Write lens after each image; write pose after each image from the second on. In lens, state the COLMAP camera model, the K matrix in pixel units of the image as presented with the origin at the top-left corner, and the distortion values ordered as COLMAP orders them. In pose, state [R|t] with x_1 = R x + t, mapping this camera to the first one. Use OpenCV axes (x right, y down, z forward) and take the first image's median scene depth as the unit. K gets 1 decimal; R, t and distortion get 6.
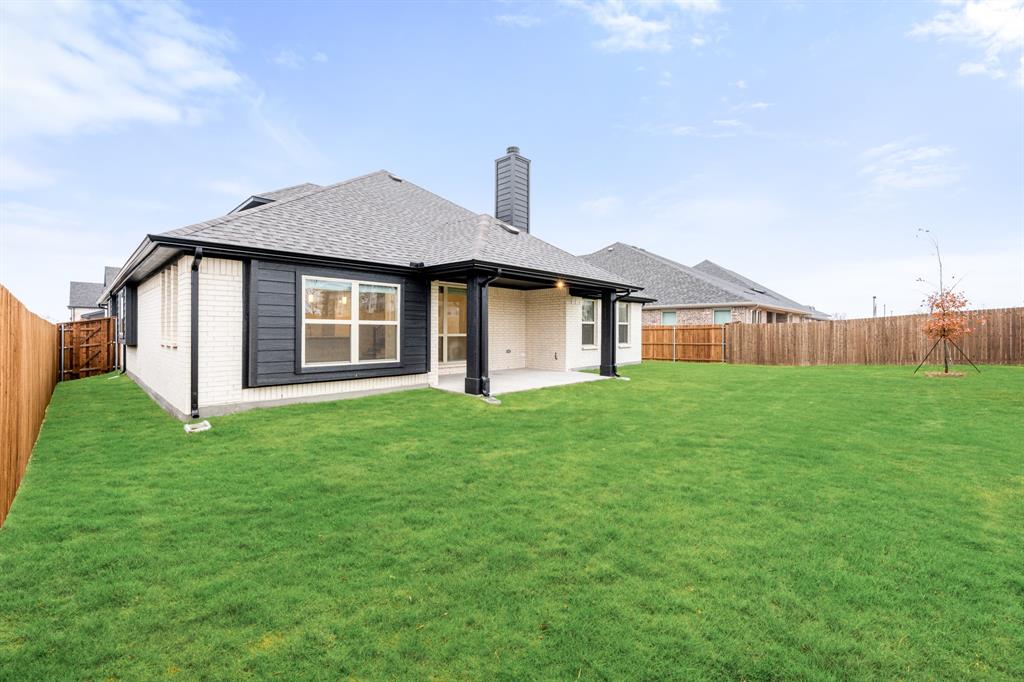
lens RADIAL K [[433.8, 0, 510.5], [0, 433.8, 338.5], [0, 0, 1]] dist [0.001318, -0.000049]
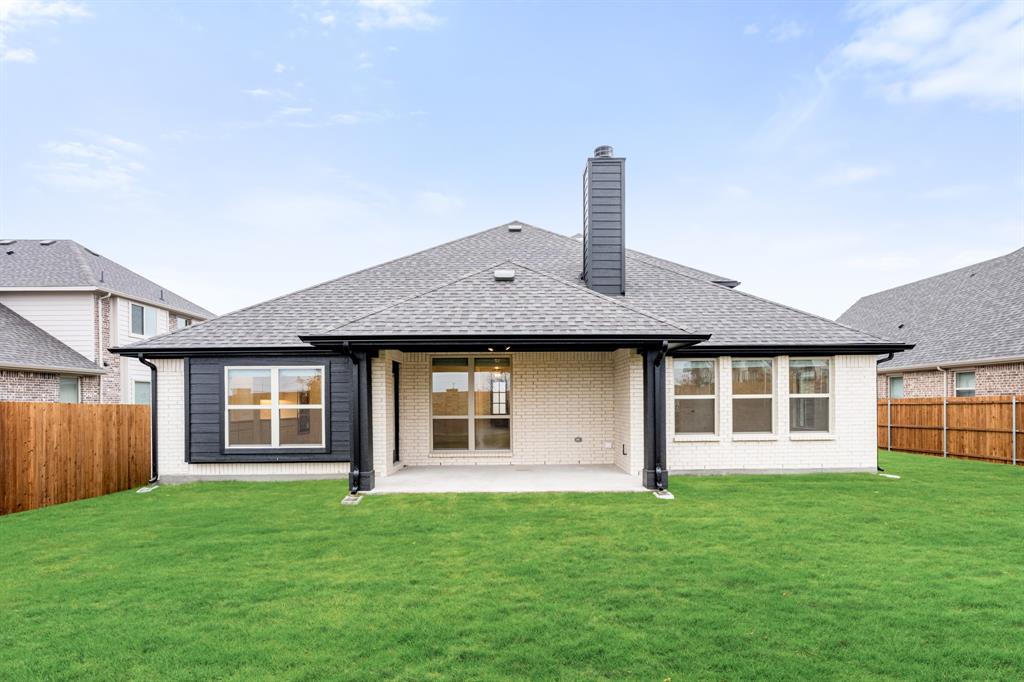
lens RADIAL K [[539.5, 0, 511.4], [0, 539.5, 409.0], [0, 0, 1]] dist [0.000087, -0.000018]
pose [[0.694459, -0.000952, -0.719532, 0.942087], [-0.002178, 0.999992, -0.003425, -0.029505], [0.719529, 0.003946, 0.694451, 0.514980]]
